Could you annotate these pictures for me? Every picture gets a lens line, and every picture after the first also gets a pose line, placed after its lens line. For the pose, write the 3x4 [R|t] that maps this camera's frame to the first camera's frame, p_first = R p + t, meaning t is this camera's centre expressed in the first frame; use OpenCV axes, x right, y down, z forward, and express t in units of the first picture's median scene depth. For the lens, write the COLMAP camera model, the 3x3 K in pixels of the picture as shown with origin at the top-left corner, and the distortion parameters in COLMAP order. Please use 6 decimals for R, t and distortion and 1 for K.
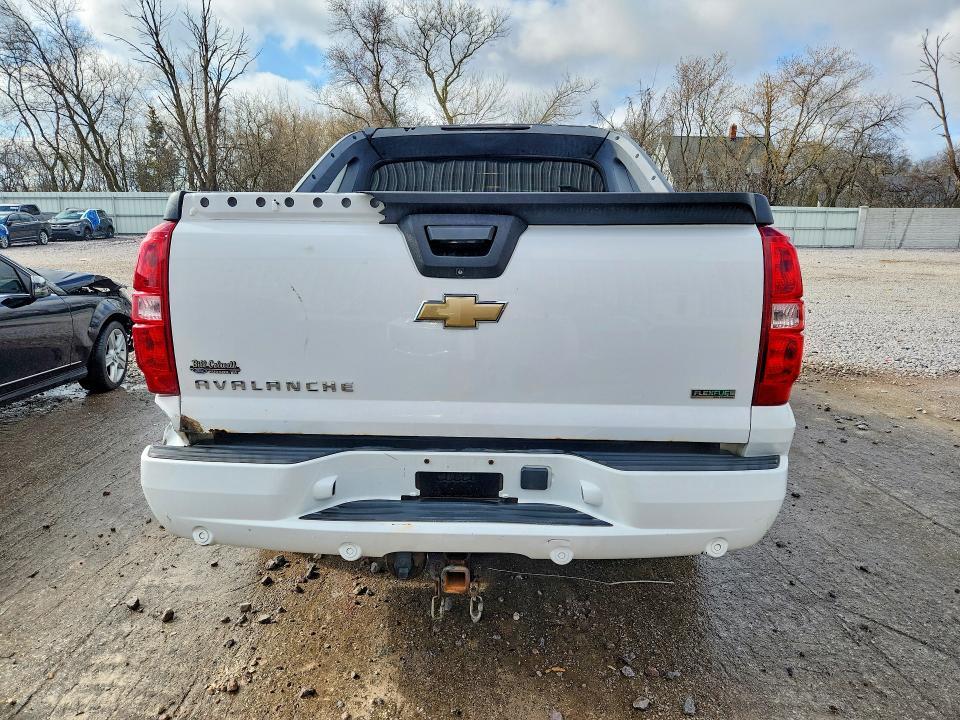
lens RADIAL K [[647.8, 0, 480.0], [0, 647.8, 360.0], [0, 0, 1]] dist [0.063310, -0.056419]
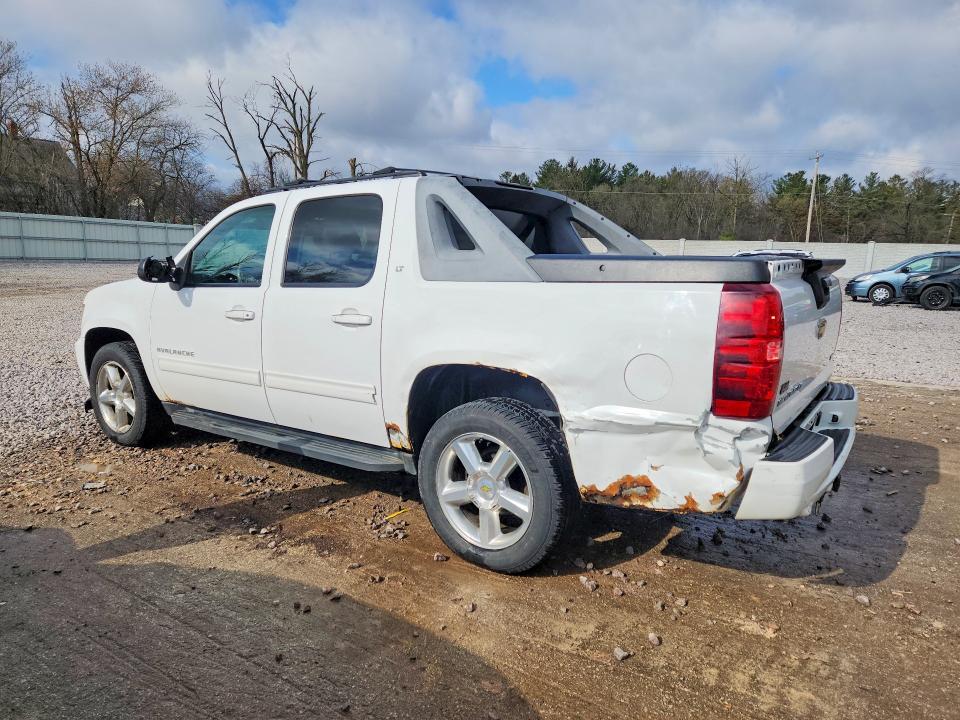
lens RADIAL K [[647.8, 0, 480.0], [0, 647.8, 360.0], [0, 0, 1]] dist [0.063310, -0.056419]
pose [[0.523282, -0.133874, 0.841578, -0.102443], [0.148048, 0.986847, 0.064928, -0.012268], [-0.839200, 0.090618, 0.536219, 0.043615]]
